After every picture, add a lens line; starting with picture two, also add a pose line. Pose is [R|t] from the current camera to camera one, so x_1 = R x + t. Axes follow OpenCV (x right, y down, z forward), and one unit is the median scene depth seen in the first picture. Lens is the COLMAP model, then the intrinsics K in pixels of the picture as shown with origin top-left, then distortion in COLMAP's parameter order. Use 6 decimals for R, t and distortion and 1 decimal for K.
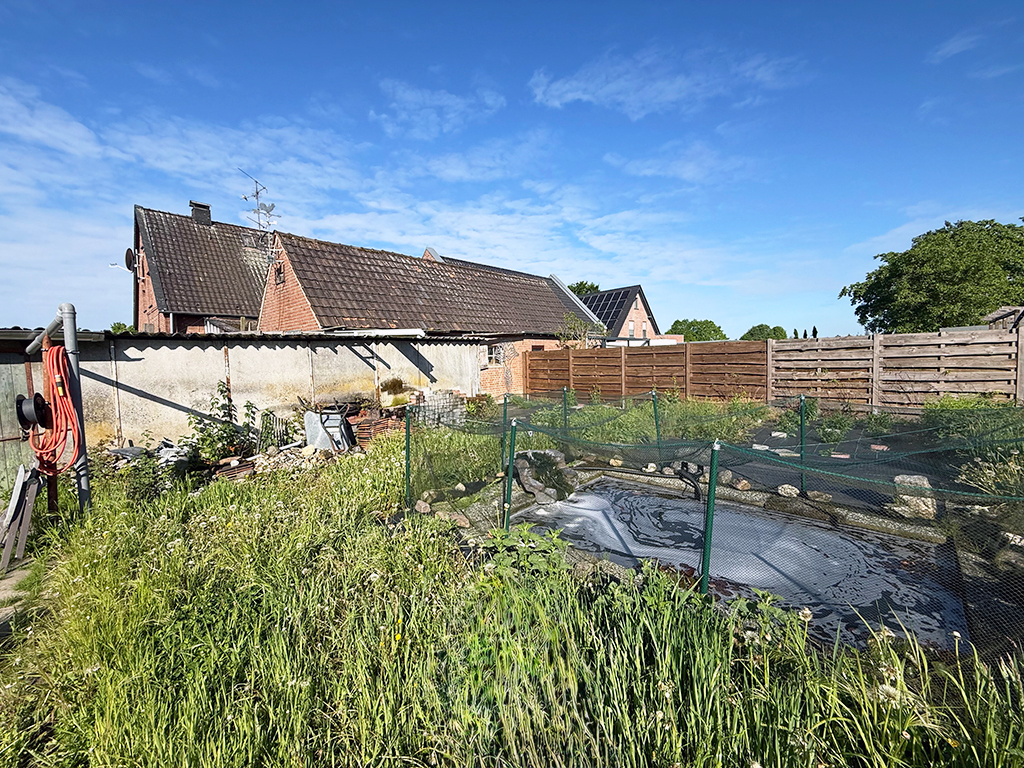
lens RADIAL K [[409.8, 0, 514.2], [0, 409.8, 406.1], [0, 0, 1]] dist [-0.007291, 0.000050]
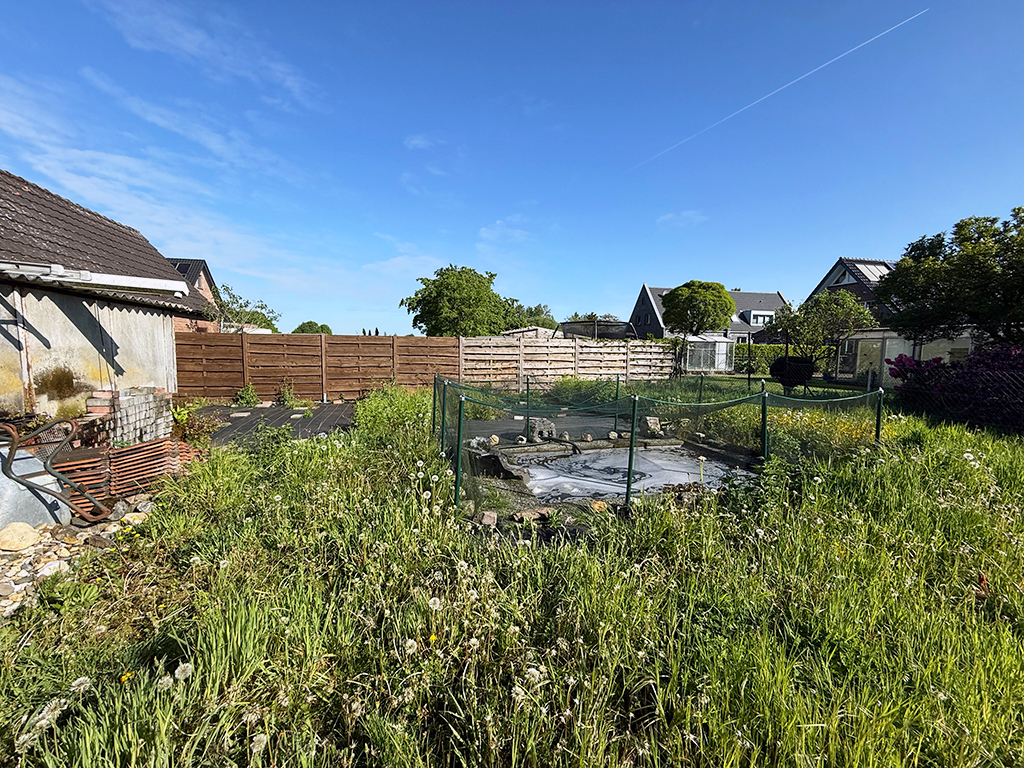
lens RADIAL K [[410.6, 0, 509.0], [0, 410.6, 384.5], [0, 0, 1]] dist [-0.000661, -0.000111]
pose [[0.512644, -0.036515, 0.857825, -0.340901], [0.071301, 0.997455, -0.000152, -0.005401], [-0.855636, 0.061242, 0.513943, 0.203661]]
